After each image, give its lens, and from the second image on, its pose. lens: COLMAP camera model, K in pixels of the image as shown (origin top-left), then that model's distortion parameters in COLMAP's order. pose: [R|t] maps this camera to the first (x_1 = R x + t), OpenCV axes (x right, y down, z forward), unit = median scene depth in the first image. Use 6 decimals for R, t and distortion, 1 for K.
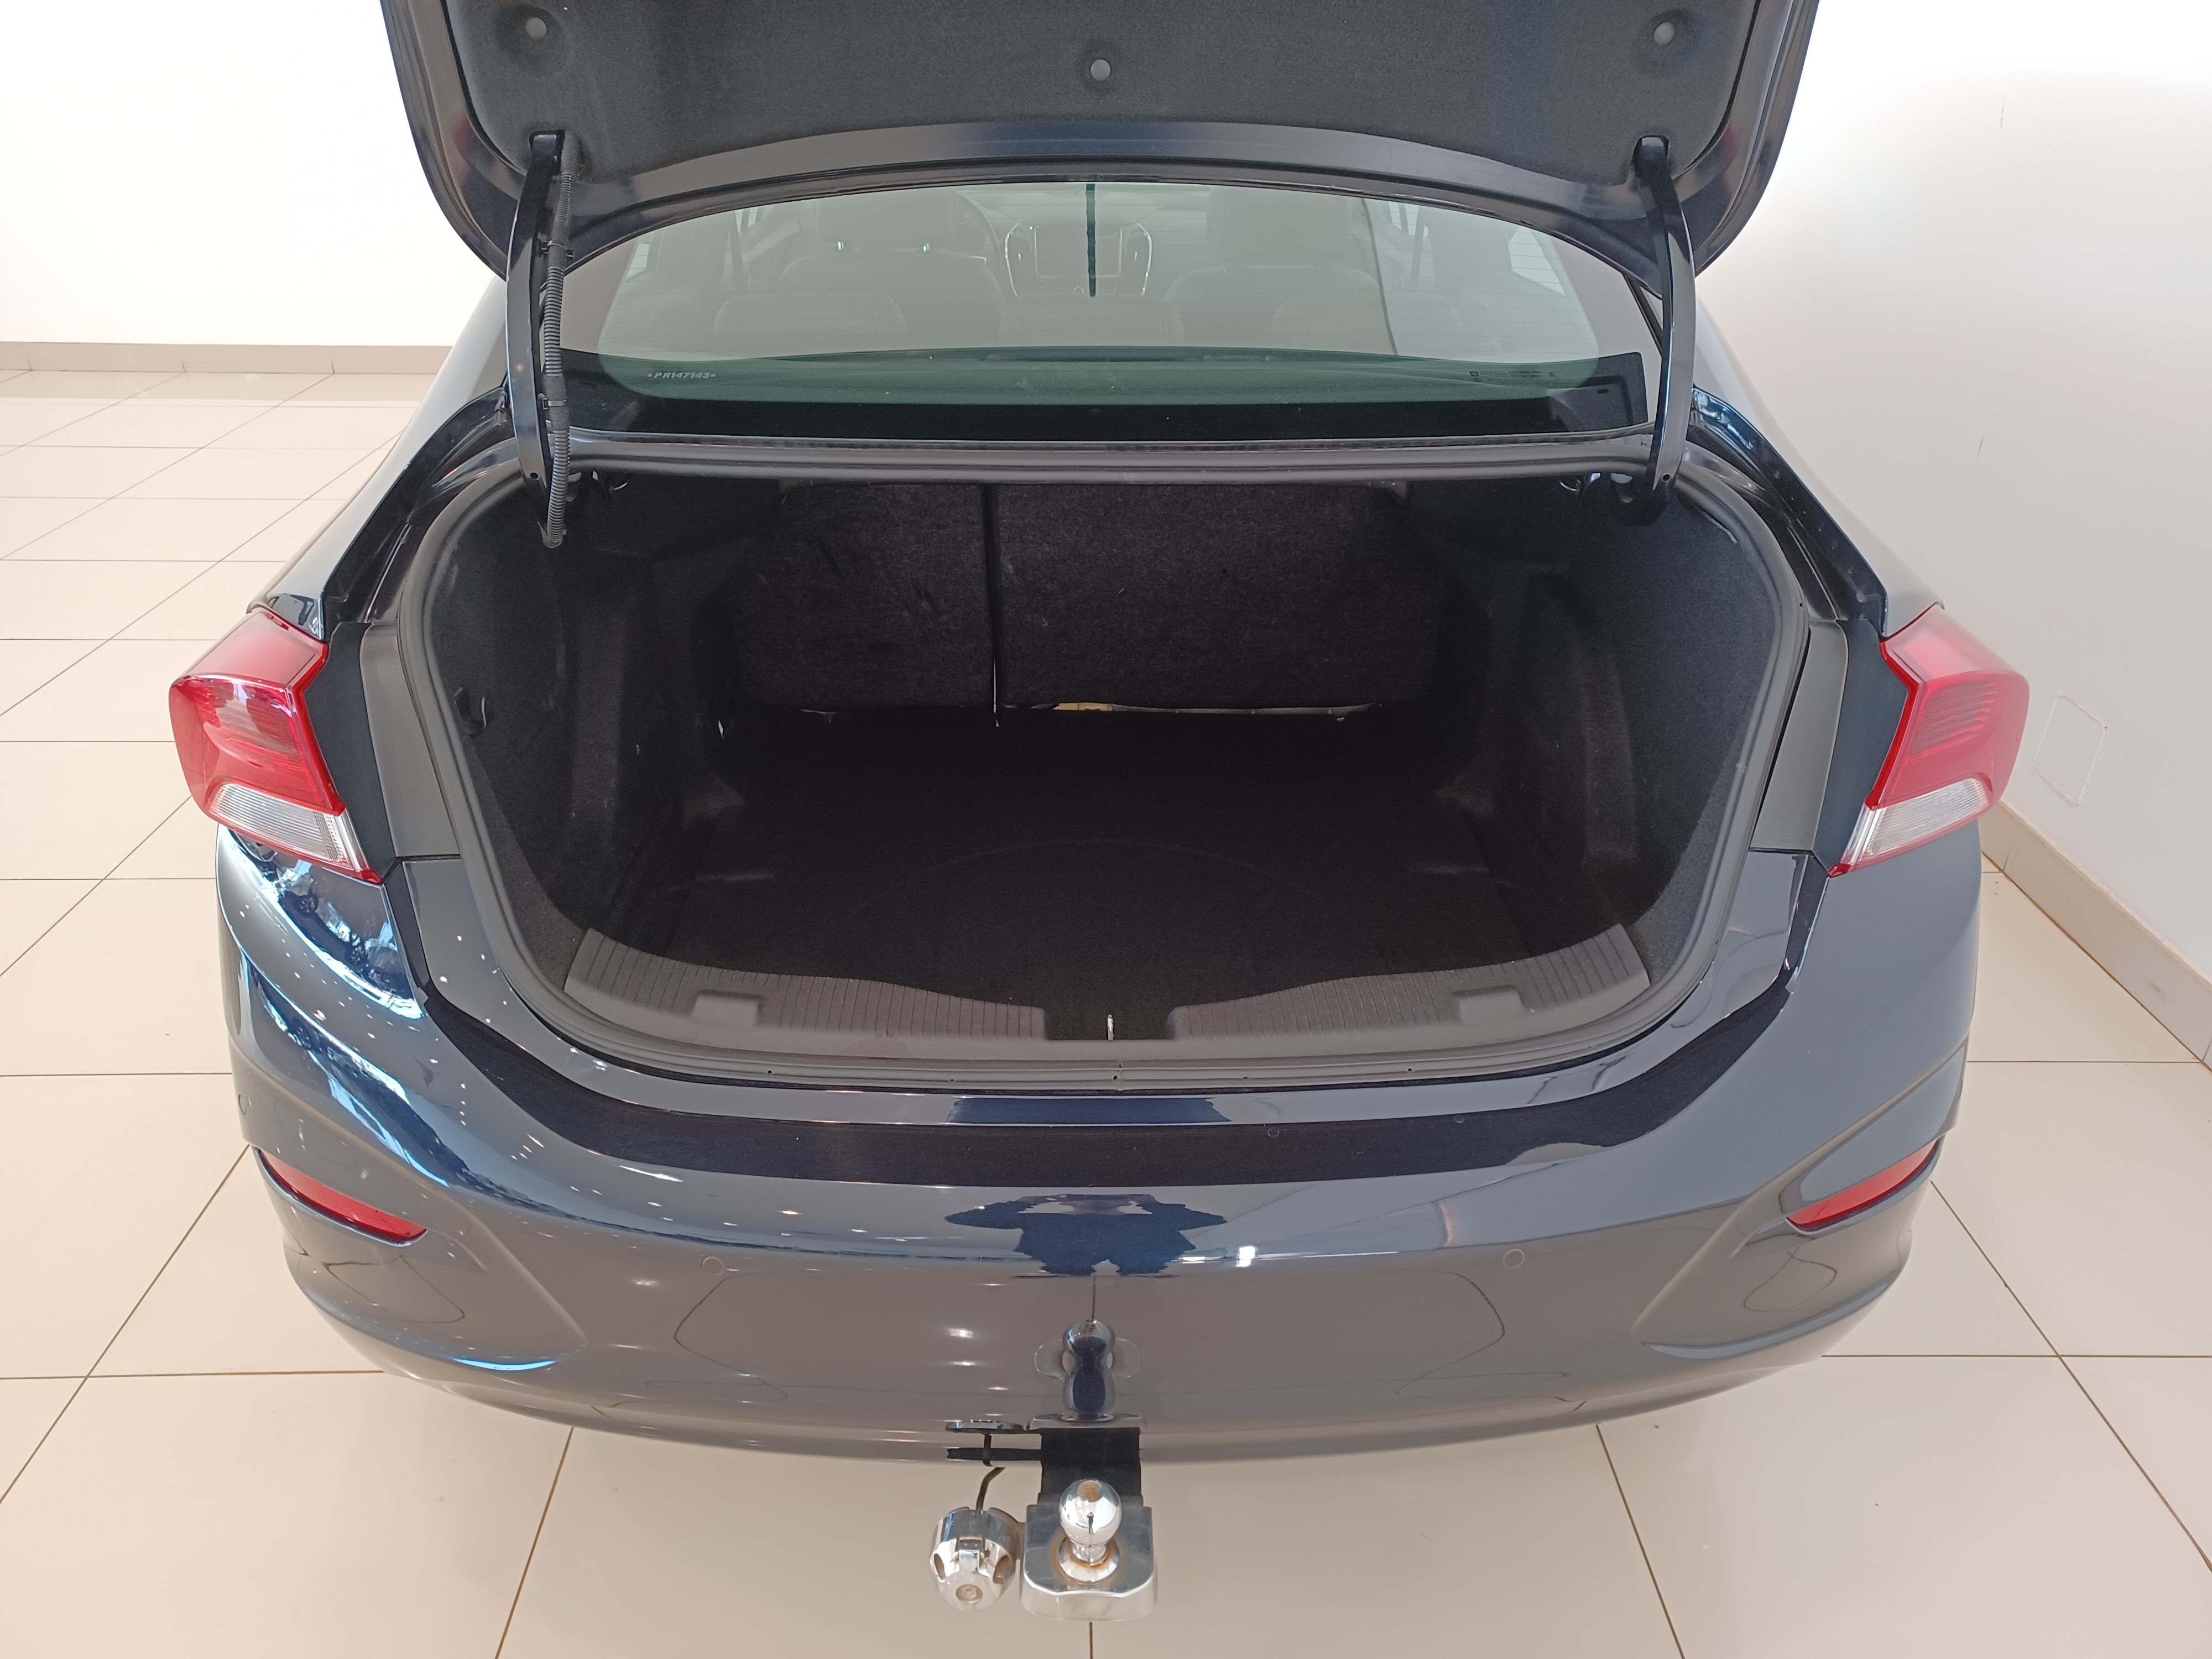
lens RADIAL K [[1608.4, 0, 1103.6], [0, 1608.4, 828.6], [0, 0, 1]] dist [0.010057, -0.003294]
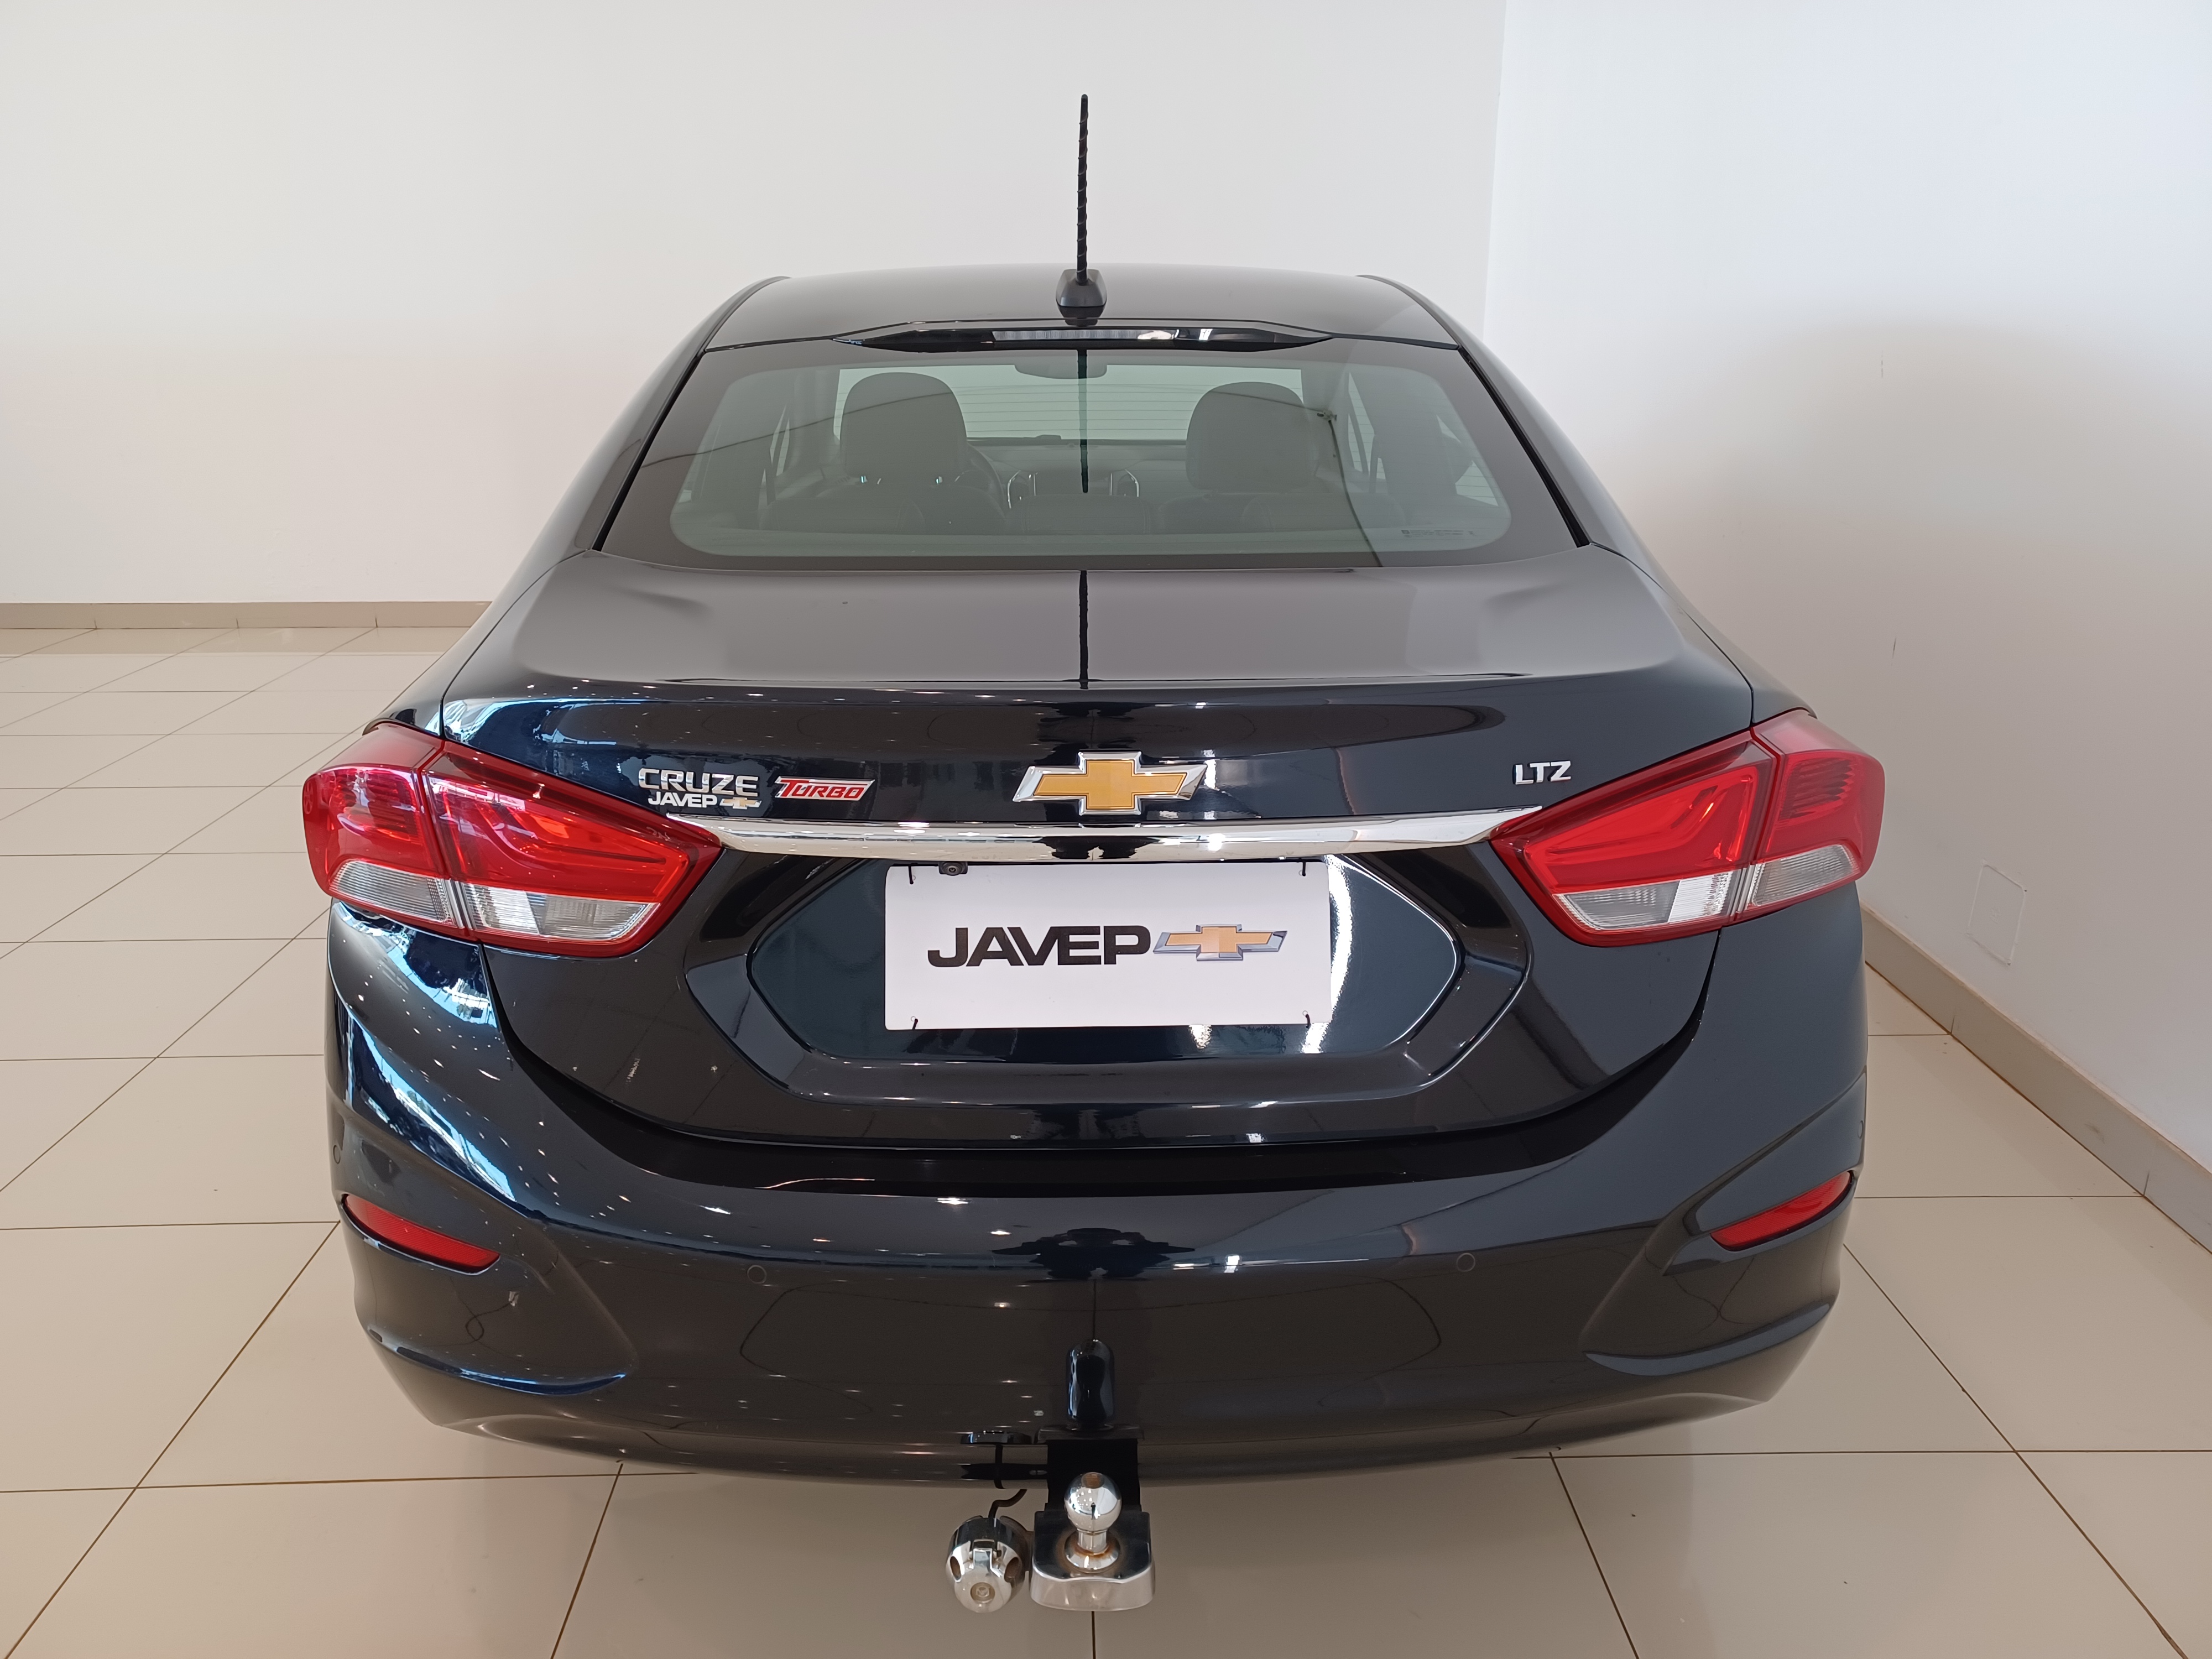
lens RADIAL K [[1608.4, 0, 1106.9], [0, 1608.4, 830.1], [0, 0, 1]] dist [0.010057, -0.003294]
pose [[0.999938, -0.010371, 0.003967, 0.001548], [0.010879, 0.986542, -0.163145, 0.142532], [-0.002222, 0.163178, 0.986594, -0.153780]]
